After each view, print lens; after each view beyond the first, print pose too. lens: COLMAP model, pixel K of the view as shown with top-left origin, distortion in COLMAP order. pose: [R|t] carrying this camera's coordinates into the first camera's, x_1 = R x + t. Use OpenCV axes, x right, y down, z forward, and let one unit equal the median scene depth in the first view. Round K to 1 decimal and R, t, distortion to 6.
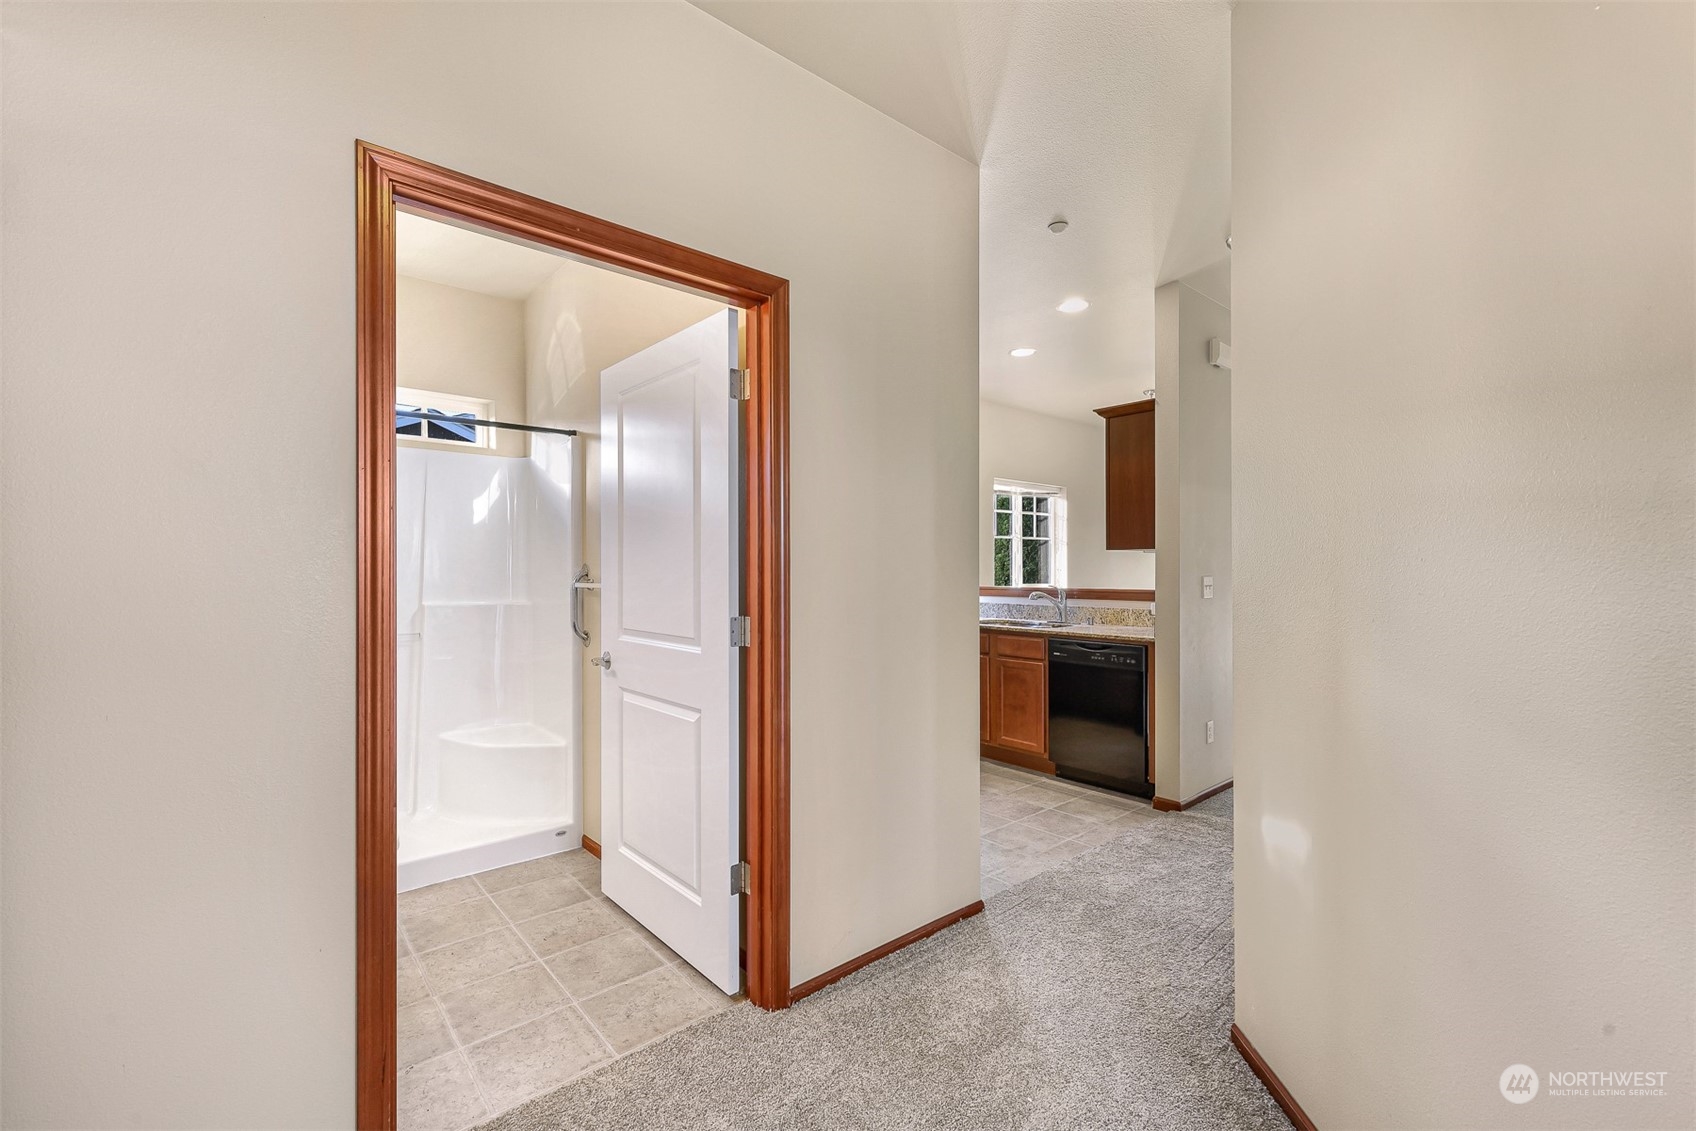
lens RADIAL K [[674.5, 0, 833.4], [0, 674.5, 580.5], [0, 0, 1]] dist [0.017410, 0.000070]
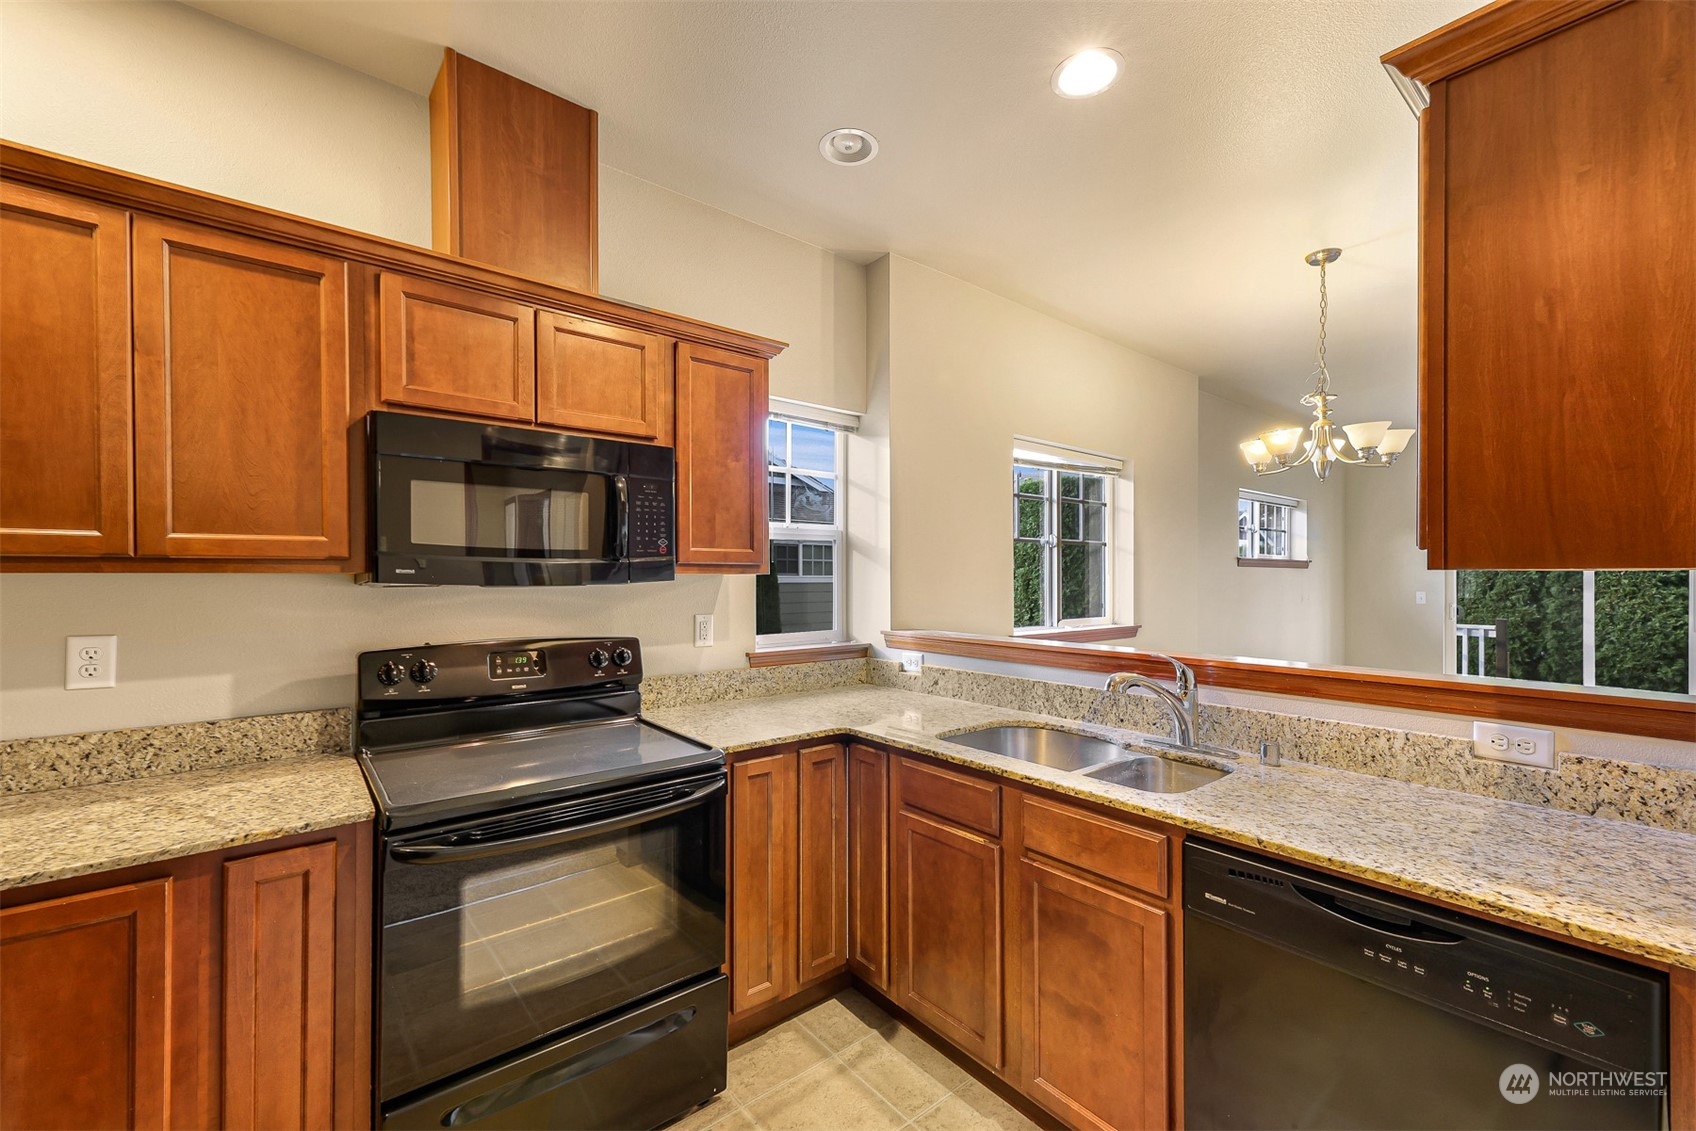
lens RADIAL K [[692.9, 0, 849.4], [0, 692.9, 578.0], [0, 0, 1]] dist [0.010396, -0.001838]
pose [[0.999969, 0.007559, 0.001980, 0.149798], [-0.007524, 0.999822, -0.017311, -0.030846], [-0.002111, 0.017295, 0.999848, 0.633637]]
